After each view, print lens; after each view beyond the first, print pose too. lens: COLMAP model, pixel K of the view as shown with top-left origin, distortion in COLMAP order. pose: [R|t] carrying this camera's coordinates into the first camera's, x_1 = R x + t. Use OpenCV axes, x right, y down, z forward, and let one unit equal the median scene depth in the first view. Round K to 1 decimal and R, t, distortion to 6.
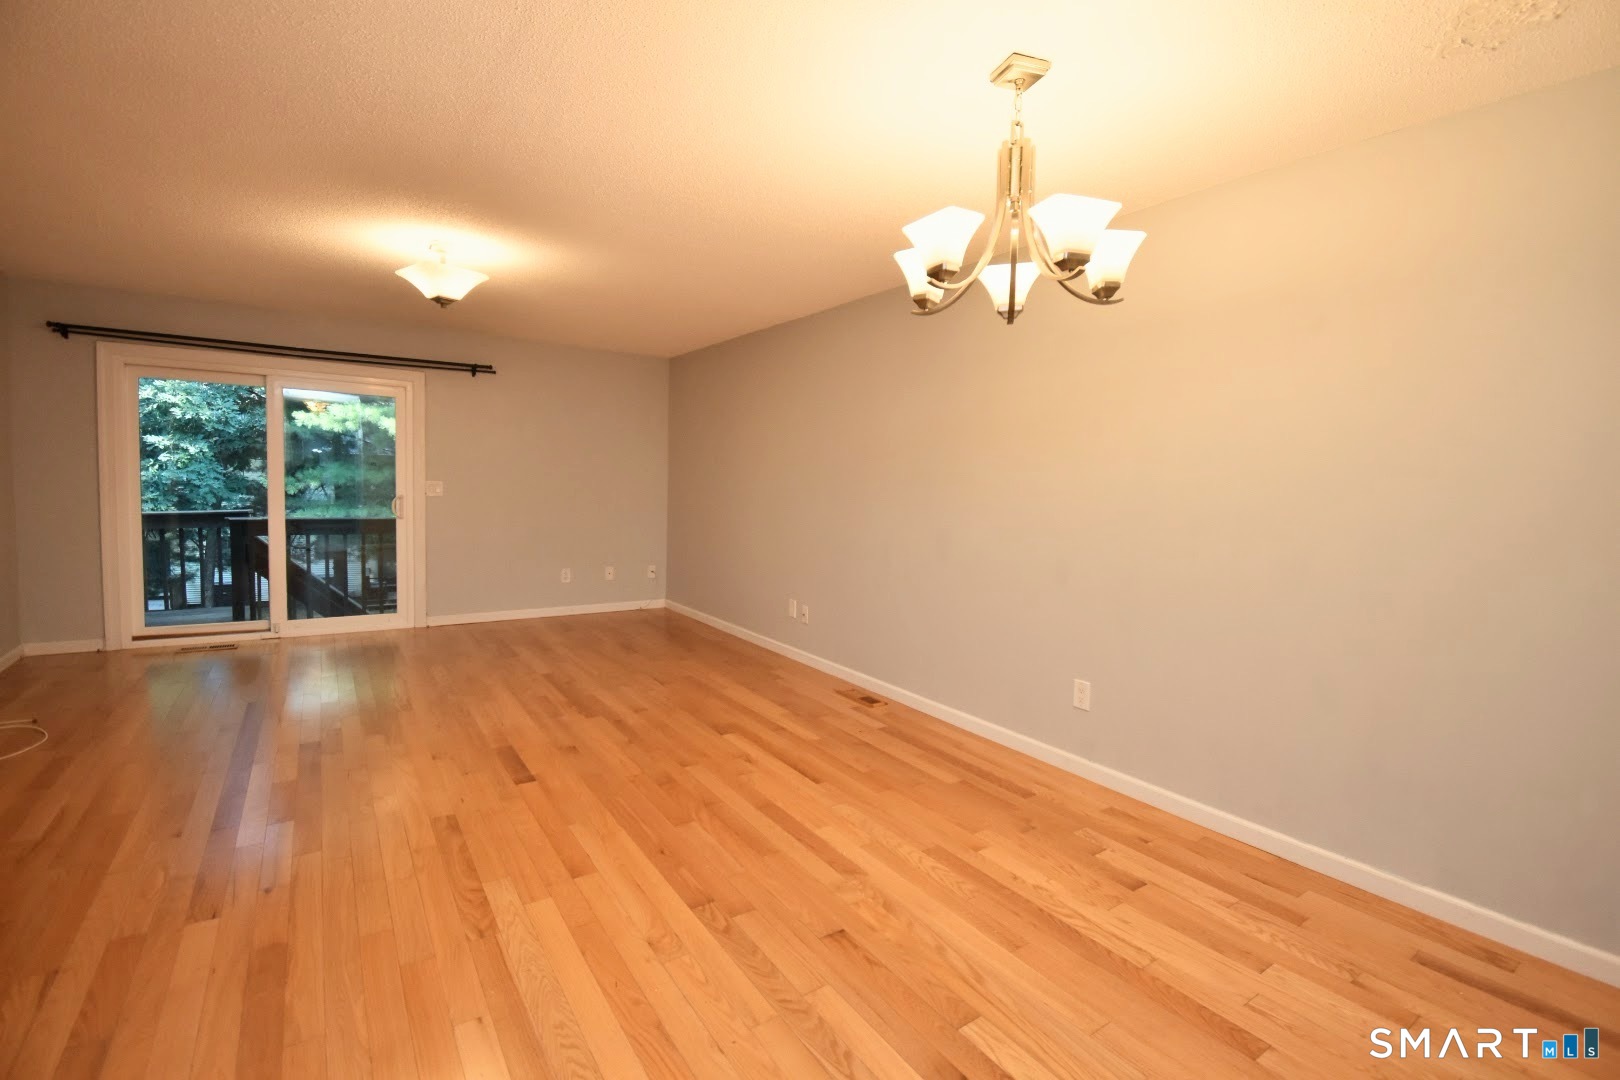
lens RADIAL K [[711.3, 0, 817.6], [0, 711.3, 507.0], [0, 0, 1]] dist [0.000446, -0.011672]
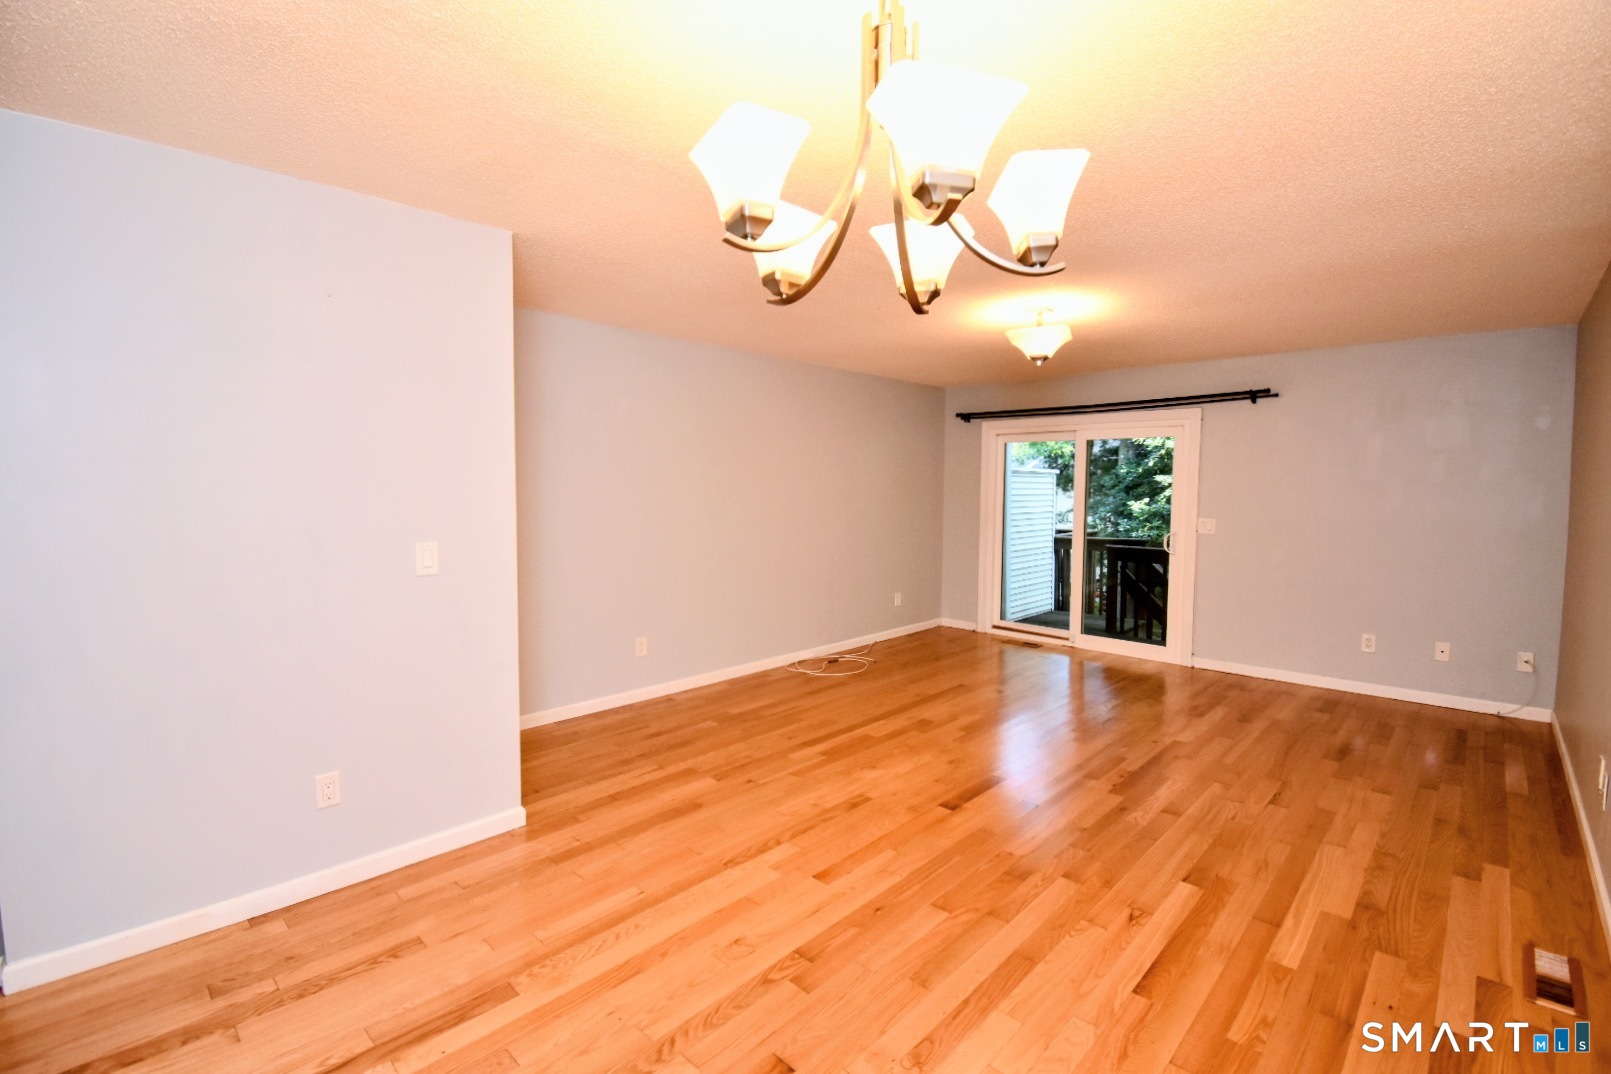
lens RADIAL K [[707.3, 0, 813.0], [0, 707.3, 504.2], [0, 0, 1]] dist [0.000446, -0.011672]
pose [[0.214977, -0.005514, -0.976604, 0.465275], [-0.036196, 0.999252, -0.013610, -0.037647], [0.975948, 0.038275, 0.214617, 0.440914]]
